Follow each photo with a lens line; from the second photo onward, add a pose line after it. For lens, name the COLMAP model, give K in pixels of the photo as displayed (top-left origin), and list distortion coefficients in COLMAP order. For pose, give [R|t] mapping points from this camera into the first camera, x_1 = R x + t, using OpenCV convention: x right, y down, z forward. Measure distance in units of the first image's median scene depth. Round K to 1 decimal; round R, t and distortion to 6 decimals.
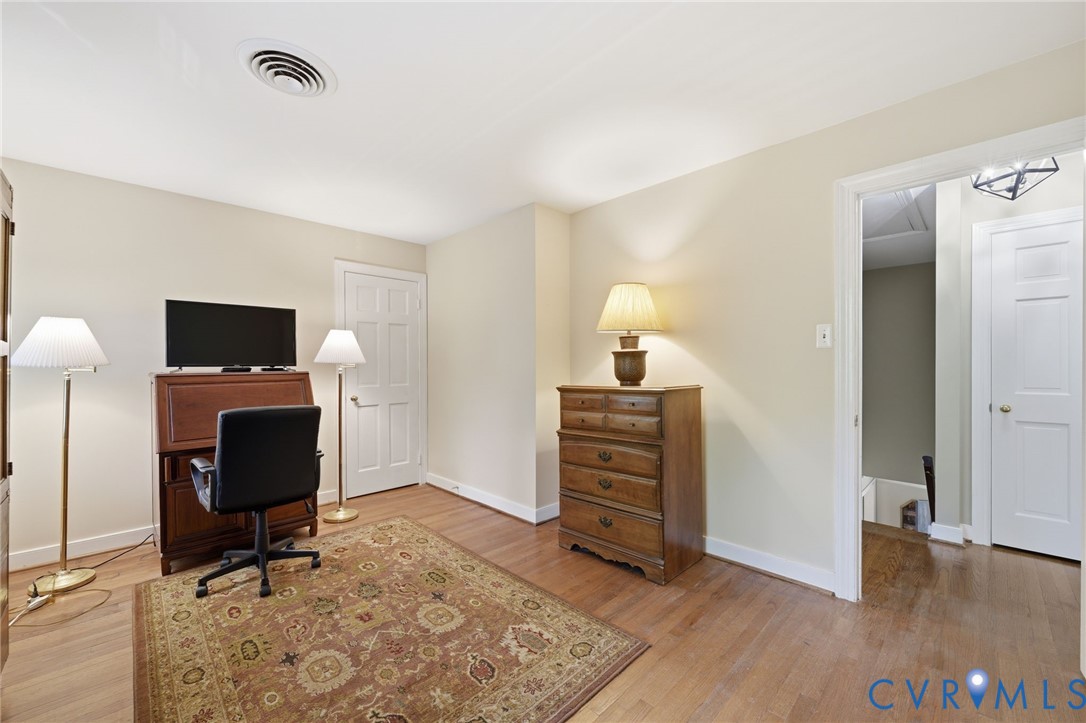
lens RADIAL K [[429.6, 0, 551.6], [0, 429.6, 364.7], [0, 0, 1]] dist [-0.000918, -0.000291]
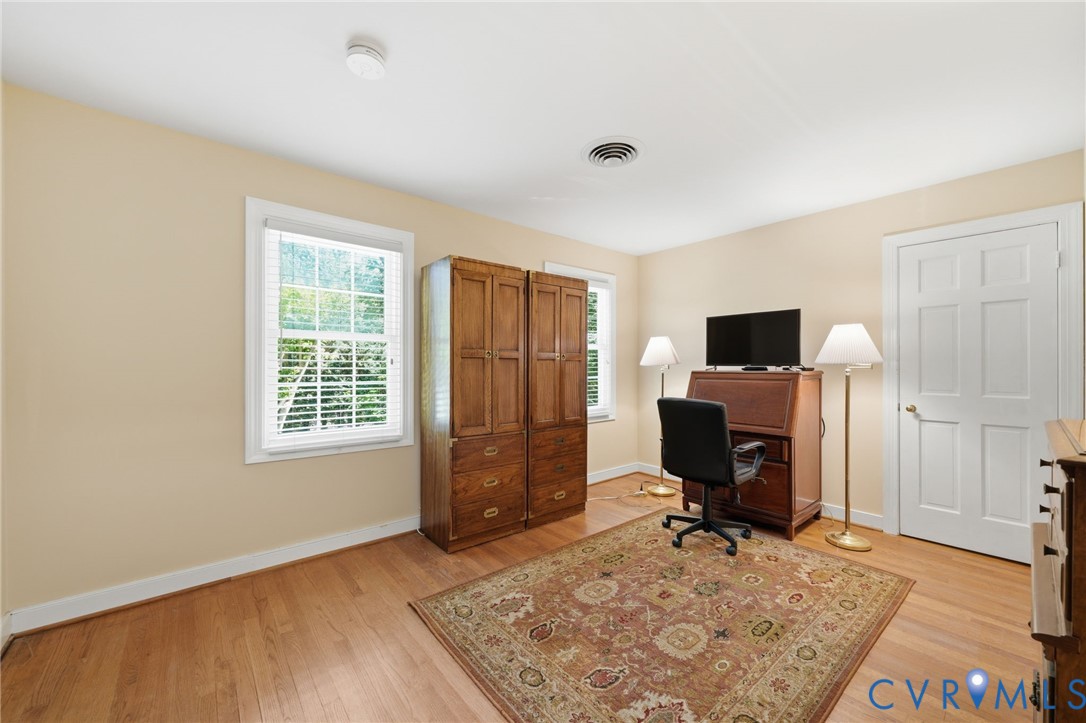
lens RADIAL K [[429.6, 0, 551.9], [0, 429.6, 362.5], [0, 0, 1]] dist [-0.000918, -0.000291]
pose [[-0.088357, 0.001791, -0.996087, 0.568879], [0.000813, 0.999998, 0.001726, -0.009268], [0.996089, -0.000658, -0.088358, 0.667419]]
